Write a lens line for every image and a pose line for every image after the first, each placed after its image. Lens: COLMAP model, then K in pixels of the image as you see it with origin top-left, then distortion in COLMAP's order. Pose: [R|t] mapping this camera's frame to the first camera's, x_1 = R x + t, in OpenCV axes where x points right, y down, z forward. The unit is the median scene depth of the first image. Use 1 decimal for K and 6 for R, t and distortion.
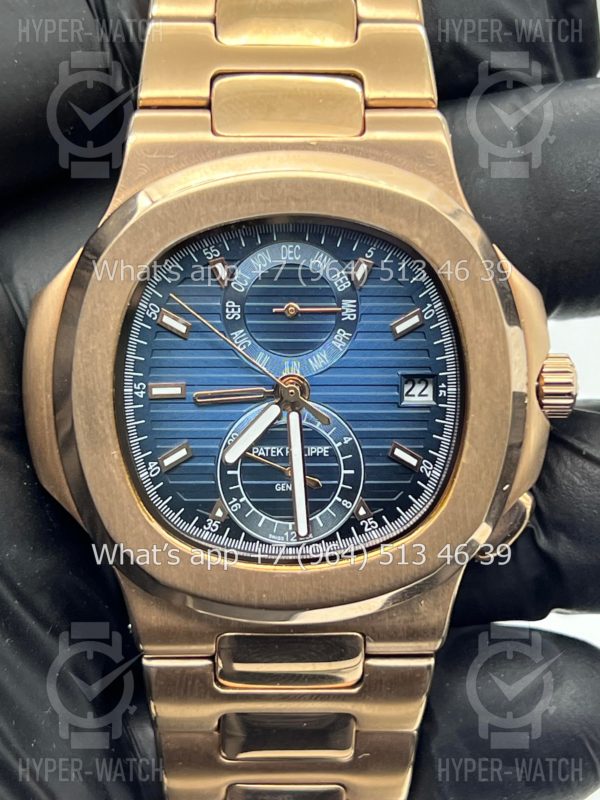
lens RADIAL K [[1864.2, 0, 301.3], [0, 1864.2, 414.1], [0, 0, 1]] dist [0.197312, 0.000000]
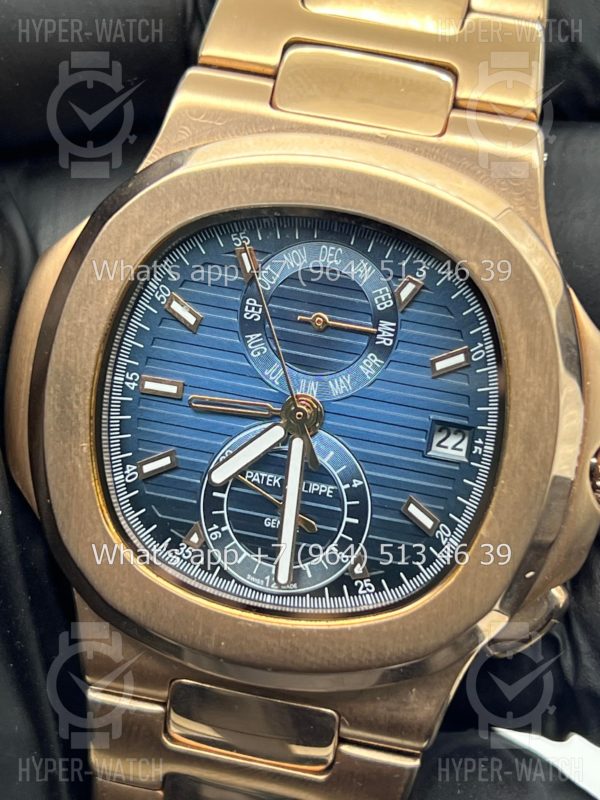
lens RADIAL K [[1864.2, 0, 303.1], [0, 1864.2, 399.6], [0, 0, 1]] dist [0.197312, 0.000000]
pose [[0.973211, 0.183527, -0.138483, 0.111873], [-0.189268, 0.981486, -0.029383, 0.006086], [0.130527, 0.054806, 0.989929, 0.151827]]
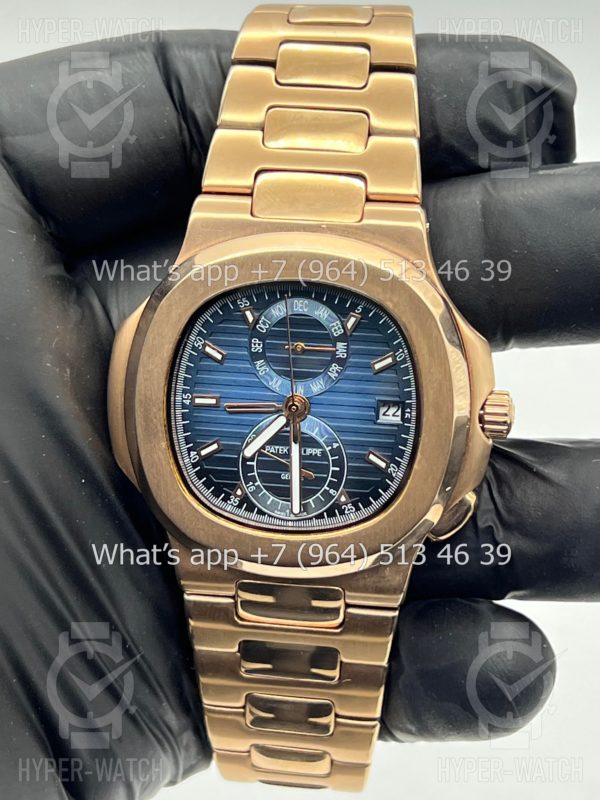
lens RADIAL K [[1864.2, 0, 301.1], [0, 1864.2, 398.7], [0, 0, 1]] dist [0.197312, 0.000000]
pose [[0.987549, 0.065280, -0.143124, 0.192104], [-0.062794, 0.997788, 0.021823, -0.048034], [0.144232, -0.012564, 0.989464, -0.345529]]
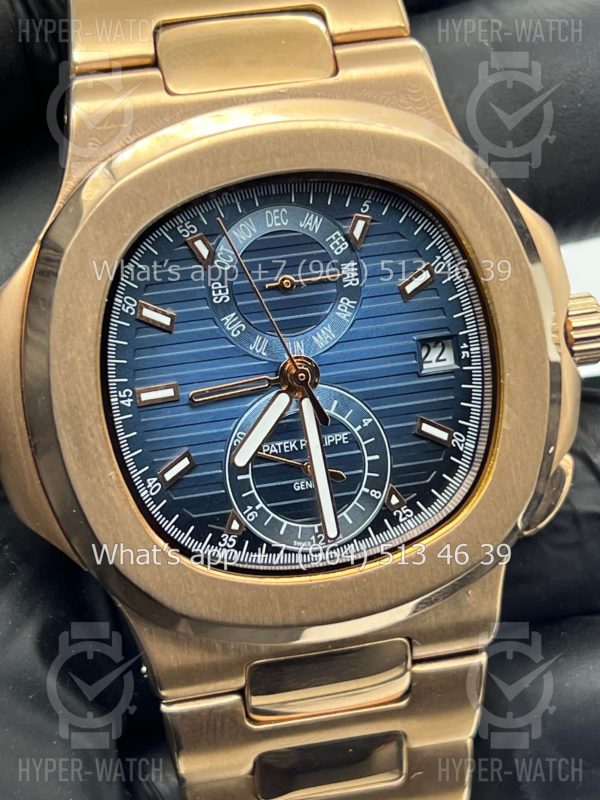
lens RADIAL K [[1864.2, 0, 296.6], [0, 1864.2, 397.1], [0, 0, 1]] dist [0.197312, 0.000000]
pose [[0.983385, -0.137867, 0.118097, -0.110188], [0.138607, 0.990346, 0.001969, -0.004028], [-0.117228, 0.014433, 0.993000, 0.132110]]
